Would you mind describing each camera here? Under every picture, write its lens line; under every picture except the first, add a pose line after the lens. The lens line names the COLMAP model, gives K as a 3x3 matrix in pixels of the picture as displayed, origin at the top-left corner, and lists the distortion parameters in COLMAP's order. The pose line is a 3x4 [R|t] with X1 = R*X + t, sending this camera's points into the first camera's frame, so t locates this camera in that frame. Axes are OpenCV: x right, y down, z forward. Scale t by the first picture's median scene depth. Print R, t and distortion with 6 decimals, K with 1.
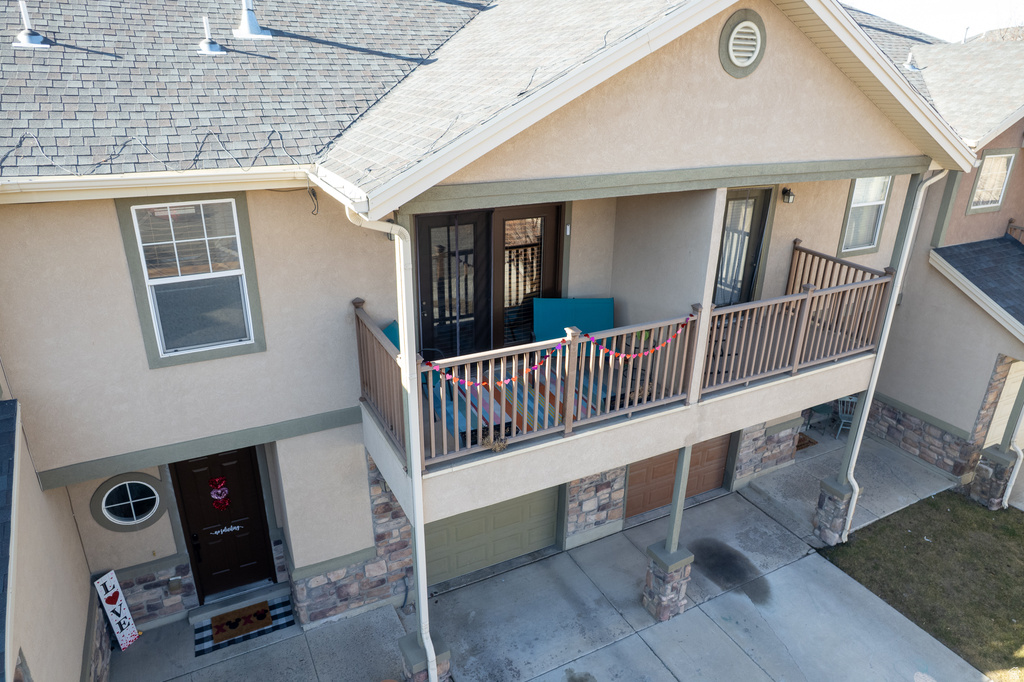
lens RADIAL K [[654.7, 0, 512.0], [0, 654.7, 341.0], [0, 0, 1]] dist [-0.076241, 0.067039]
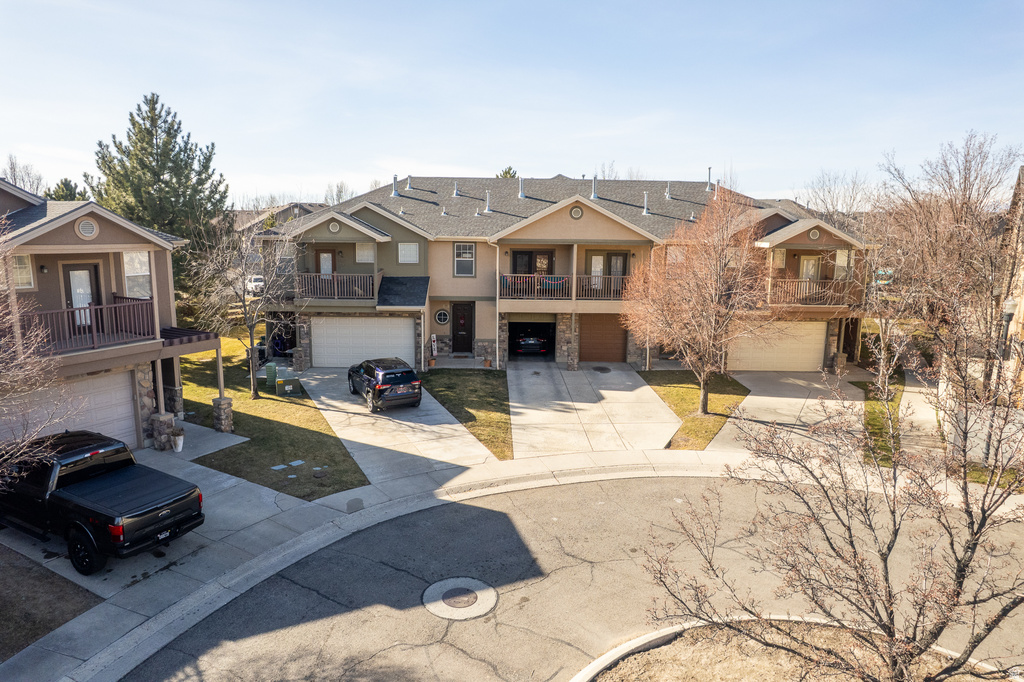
lens RADIAL K [[654.7, 0, 512.0], [0, 654.7, 341.0], [0, 0, 1]] dist [-0.076241, 0.067039]
pose [[0.899004, 0.071324, -0.432094, 1.614111], [-0.165849, 0.968609, -0.185177, 1.088732], [0.405323, 0.238137, 0.882612, -2.460527]]
